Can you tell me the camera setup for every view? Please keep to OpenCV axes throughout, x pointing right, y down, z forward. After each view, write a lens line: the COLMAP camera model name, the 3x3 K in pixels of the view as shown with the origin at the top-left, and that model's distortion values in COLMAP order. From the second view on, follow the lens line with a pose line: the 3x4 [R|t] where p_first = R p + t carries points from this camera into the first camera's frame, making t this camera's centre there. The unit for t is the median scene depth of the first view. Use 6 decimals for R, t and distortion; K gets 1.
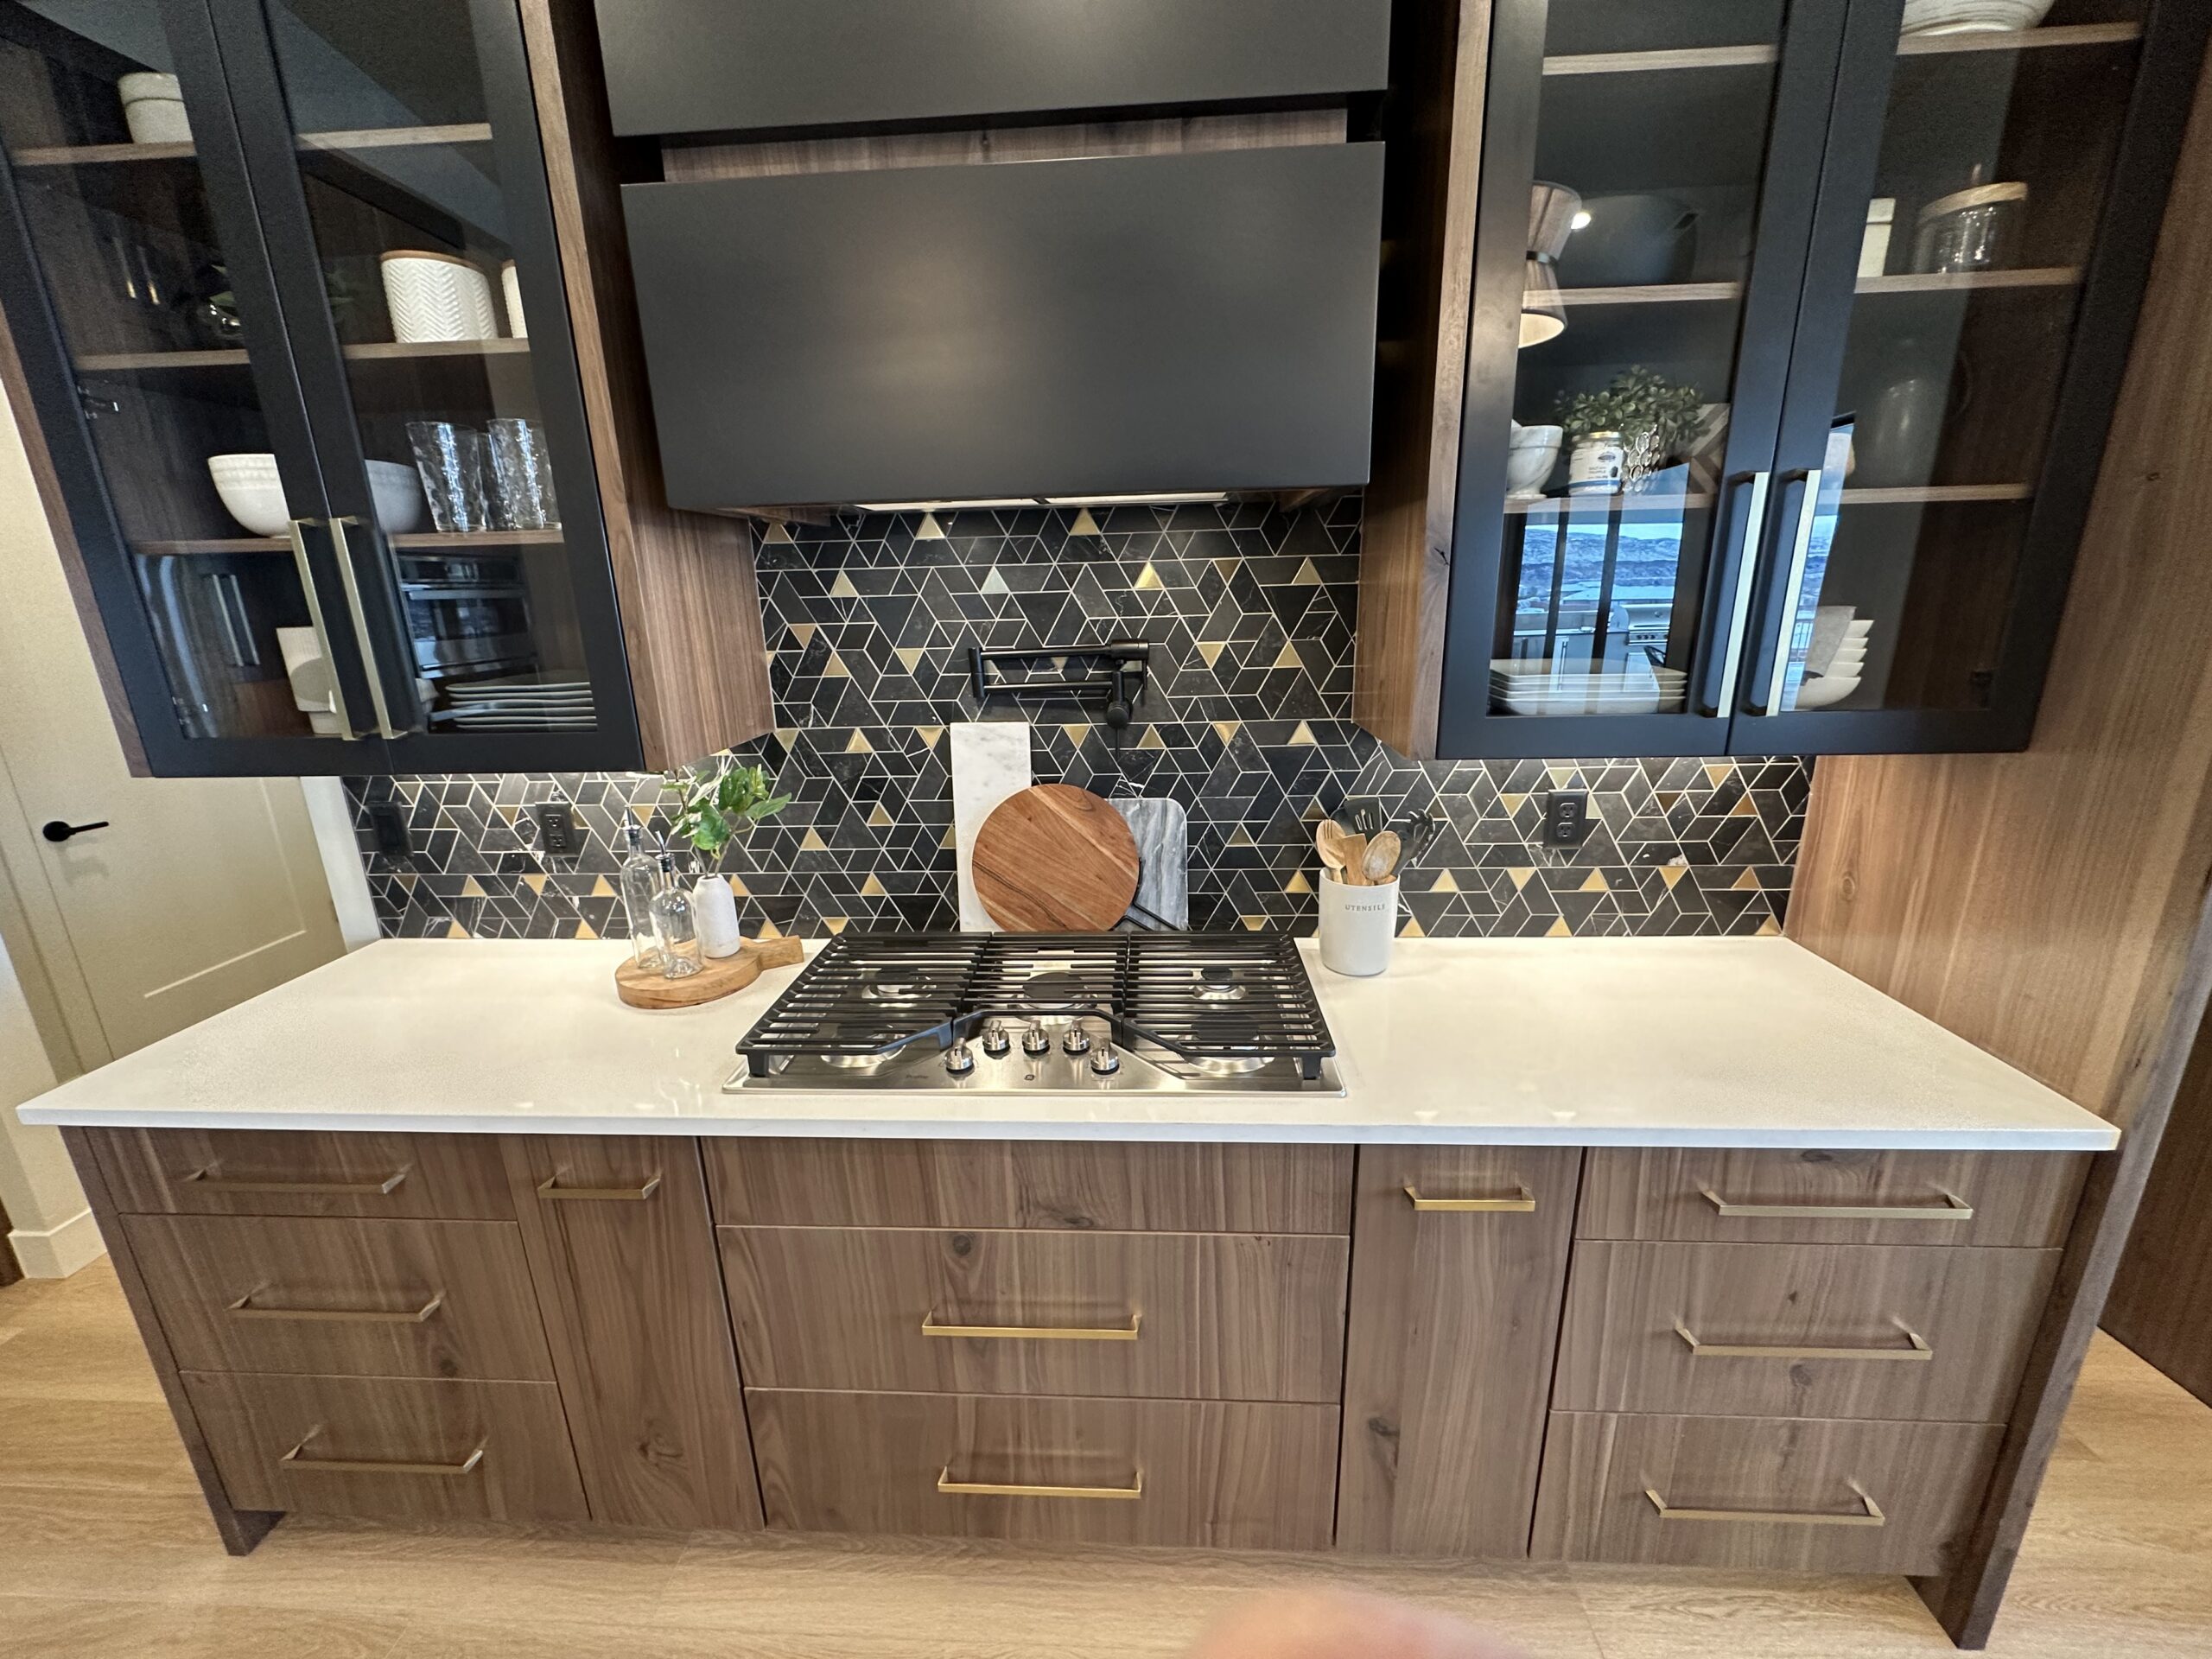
lens RADIAL K [[881.5, 0, 1106.5], [0, 881.5, 825.9], [0, 0, 1]] dist [-0.000531, 0.000362]
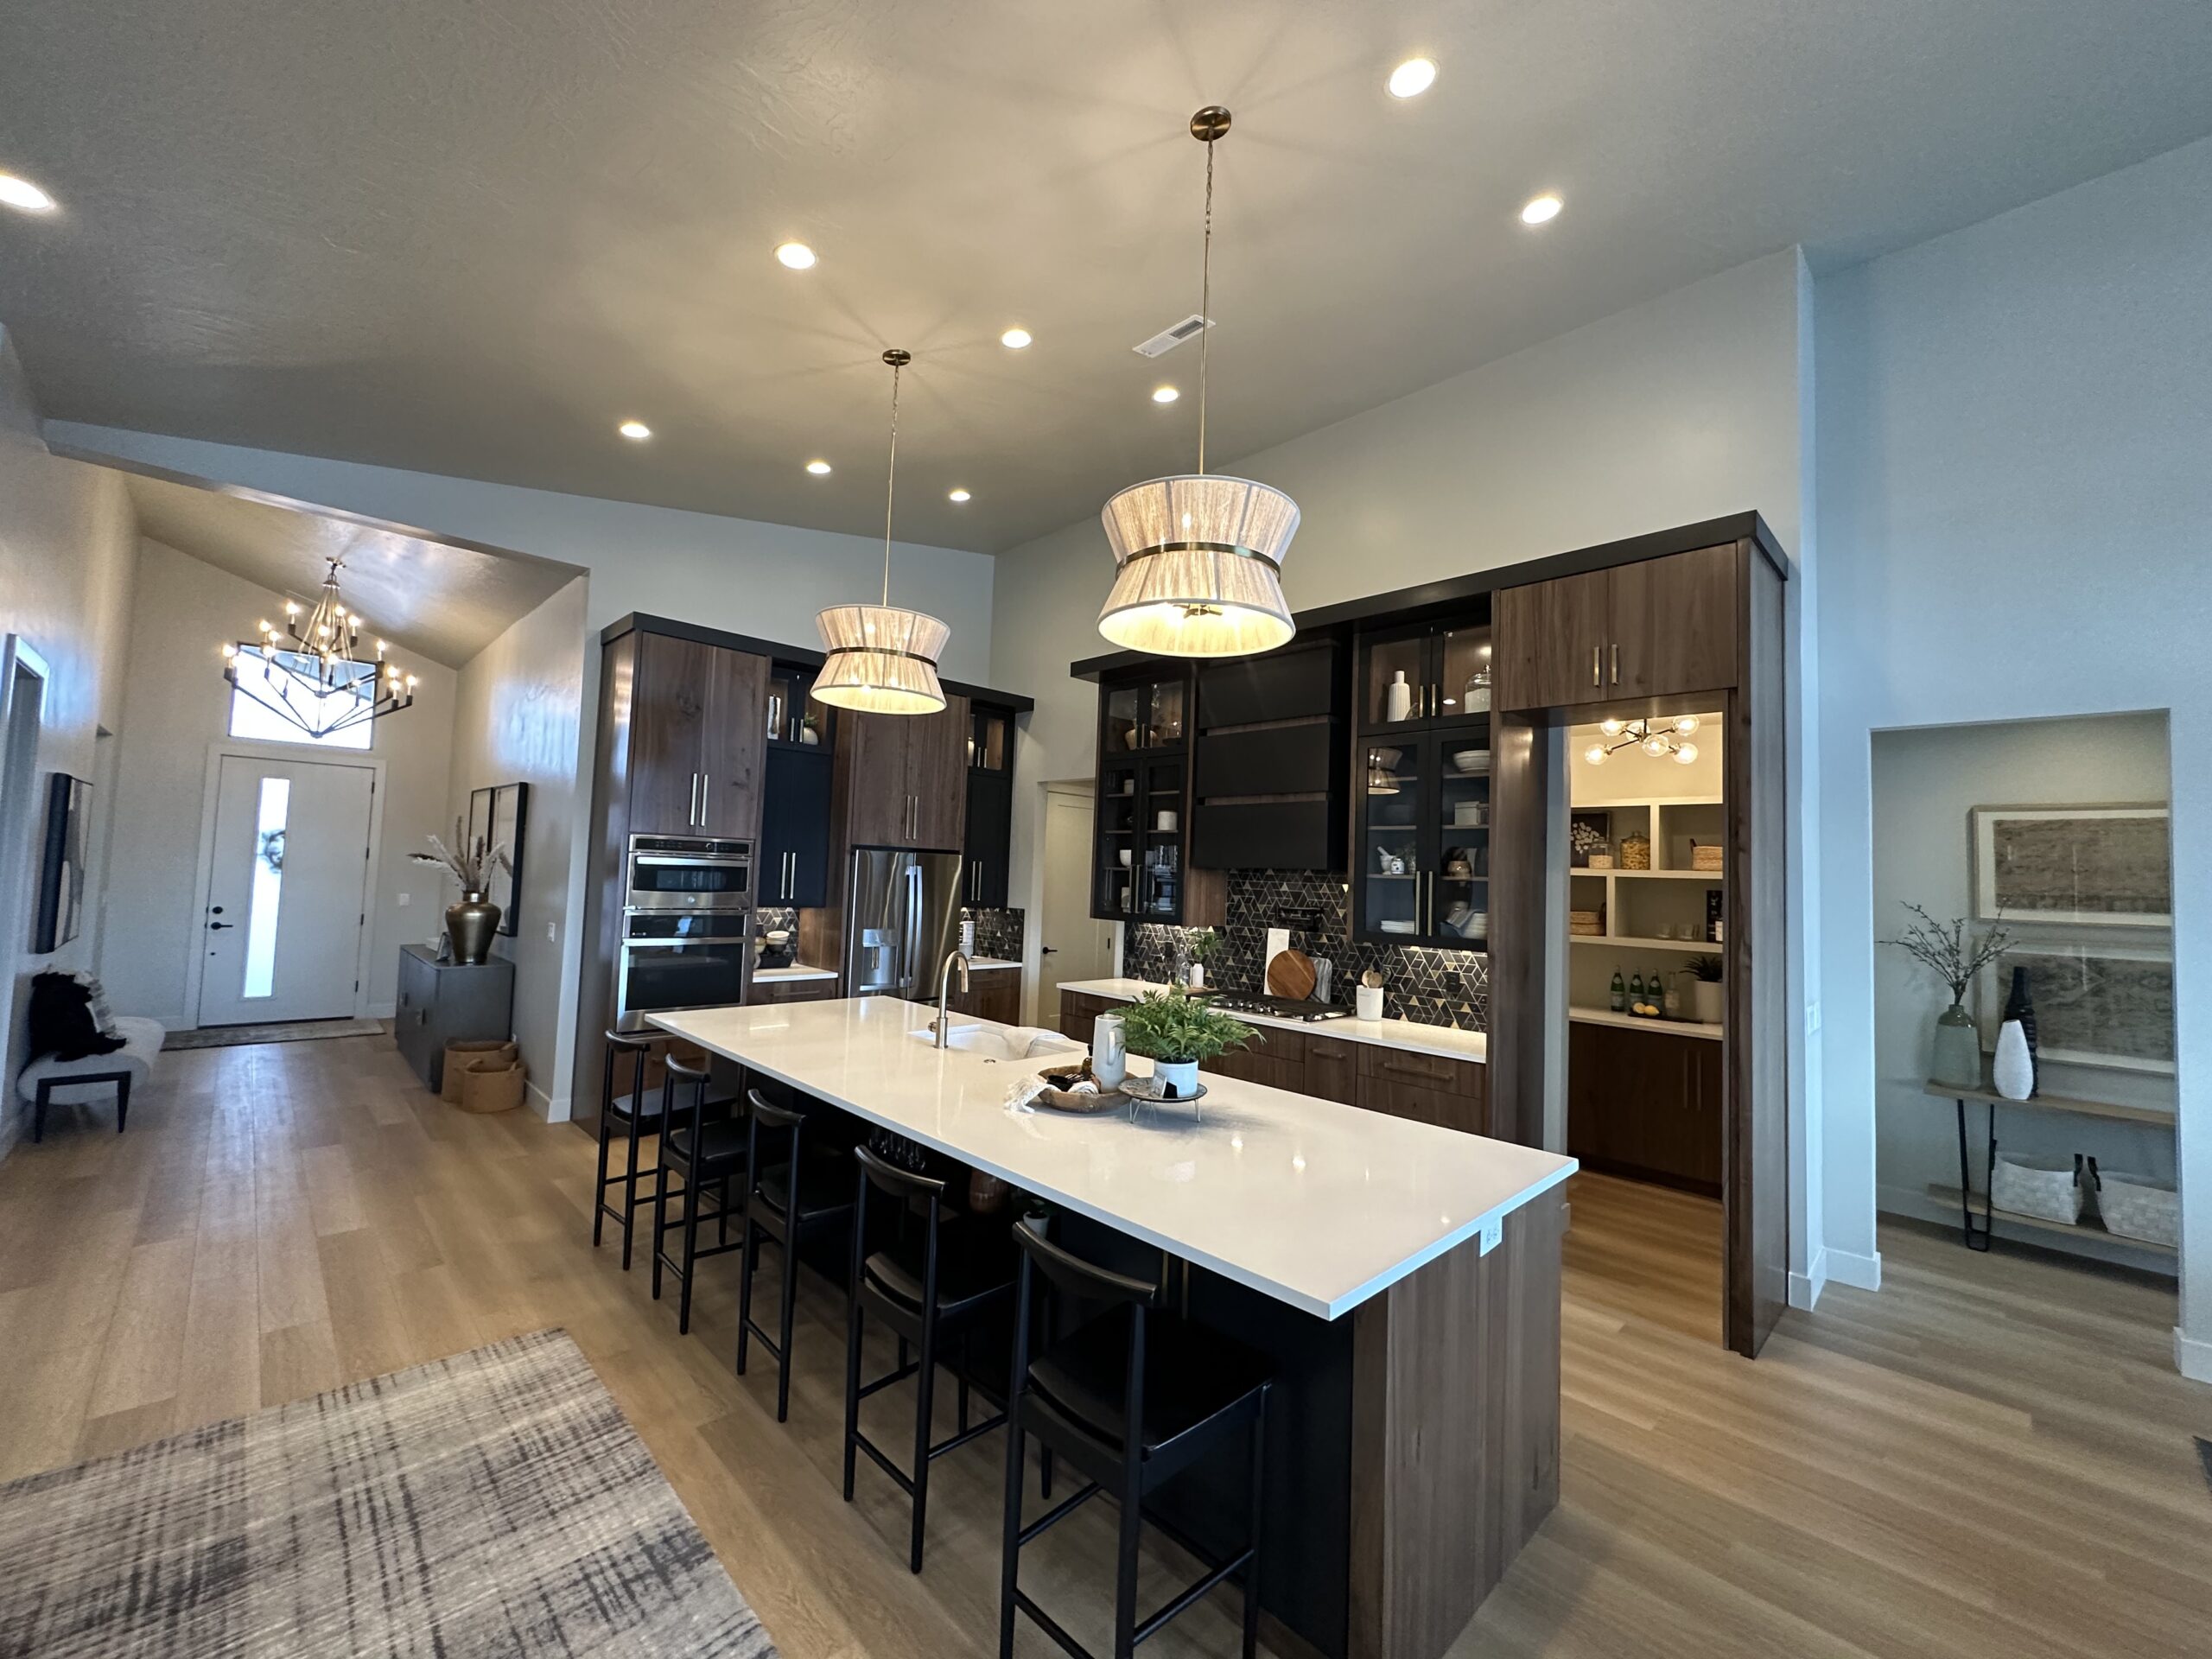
lens RADIAL K [[881.5, 0, 1108.4], [0, 881.5, 828.5], [0, 0, 1]] dist [-0.000531, 0.000362]
pose [[0.737455, 0.015833, -0.675211, 1.575119], [-0.232425, 0.944613, -0.231701, 0.427268], [0.634144, 0.327805, 0.700289, -1.773019]]
